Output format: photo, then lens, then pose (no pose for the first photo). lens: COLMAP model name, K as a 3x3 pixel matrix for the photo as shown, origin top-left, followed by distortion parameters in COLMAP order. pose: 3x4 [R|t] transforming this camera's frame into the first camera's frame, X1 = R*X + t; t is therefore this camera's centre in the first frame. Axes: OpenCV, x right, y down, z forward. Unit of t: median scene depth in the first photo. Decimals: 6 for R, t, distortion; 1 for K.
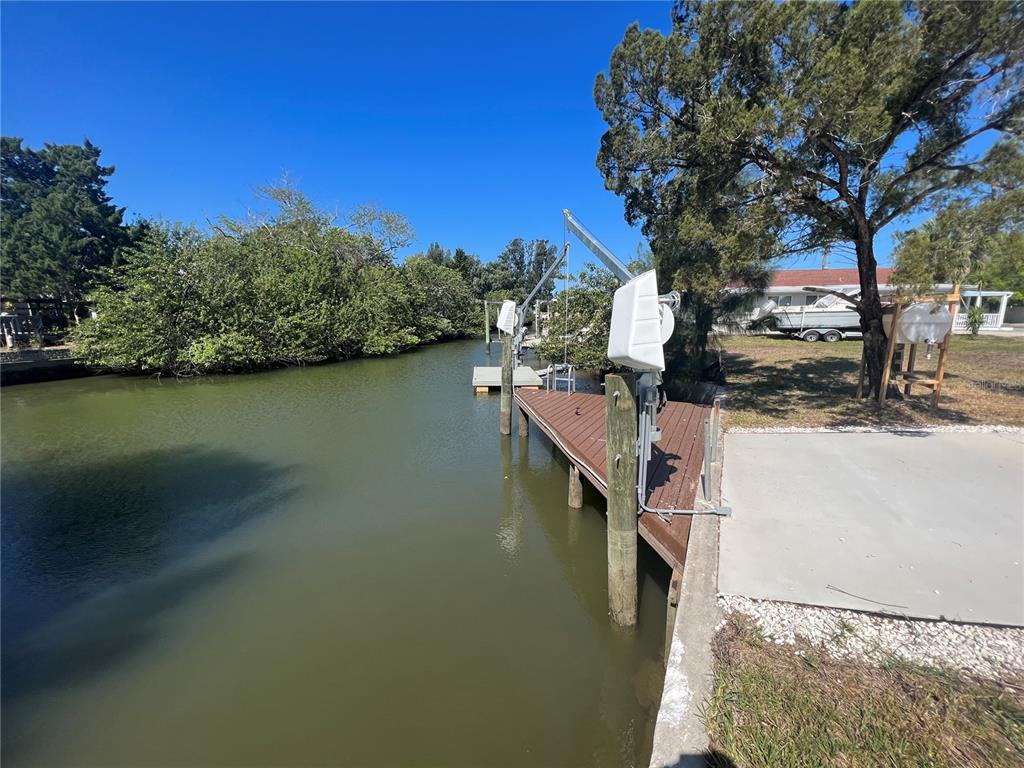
lens RADIAL K [[409.4, 0, 510.8], [0, 409.4, 385.1], [0, 0, 1]] dist [-0.001921, 0.000307]
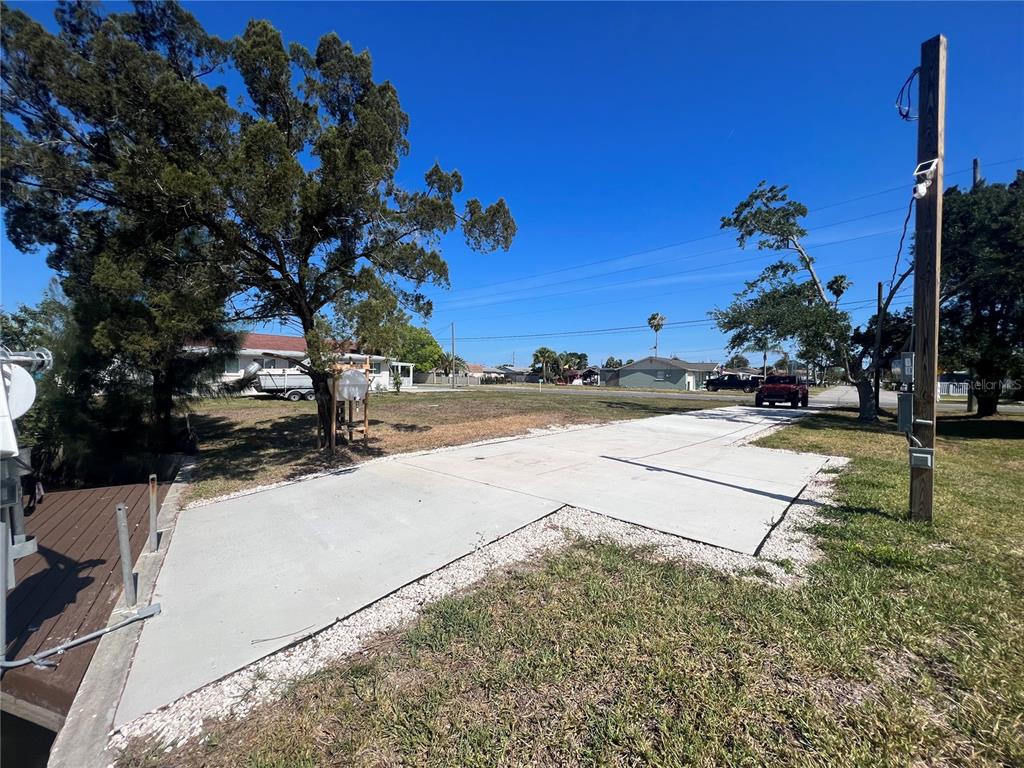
lens RADIAL K [[409.4, 0, 510.8], [0, 409.4, 385.1], [0, 0, 1]] dist [-0.001921, 0.000307]
pose [[0.451068, -0.004838, 0.892476, 0.055994], [0.135995, 0.988681, -0.063374, 0.002405], [-0.882067, 0.149958, 0.446621, -0.046286]]
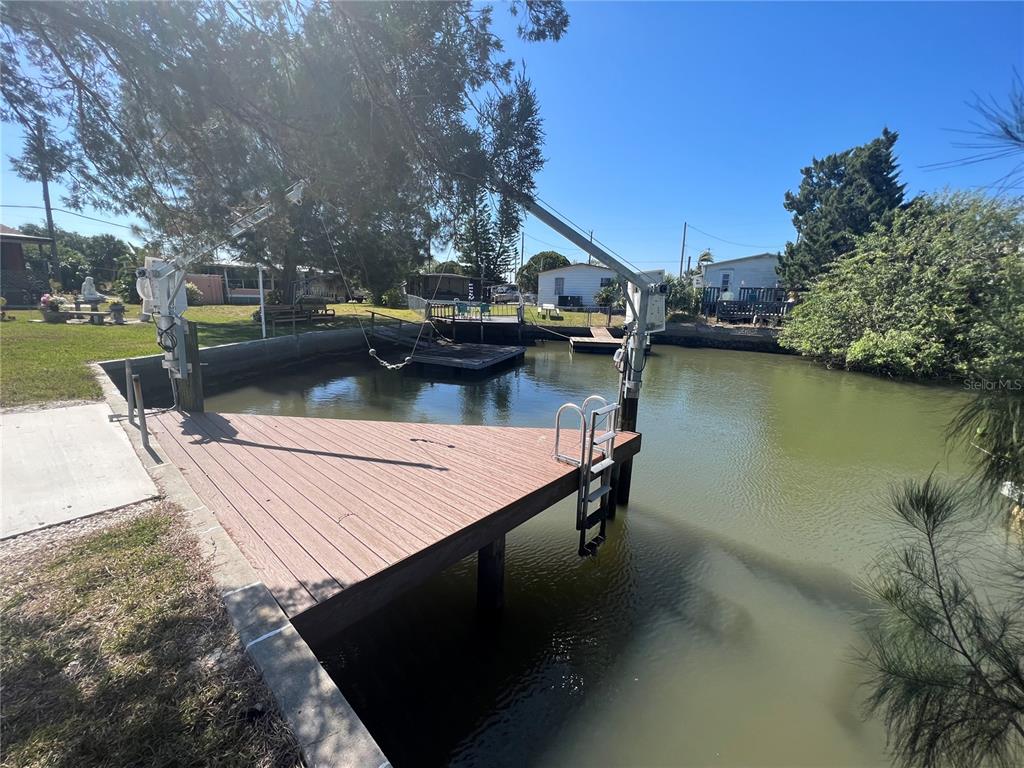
lens RADIAL K [[409.4, 0, 510.8], [0, 409.4, 385.1], [0, 0, 1]] dist [-0.001921, 0.000307]
pose [[-0.254353, 0.201135, -0.945965, 0.789821], [-0.185001, 0.949952, 0.251727, -0.229042], [0.949252, 0.239032, -0.204412, 1.348878]]
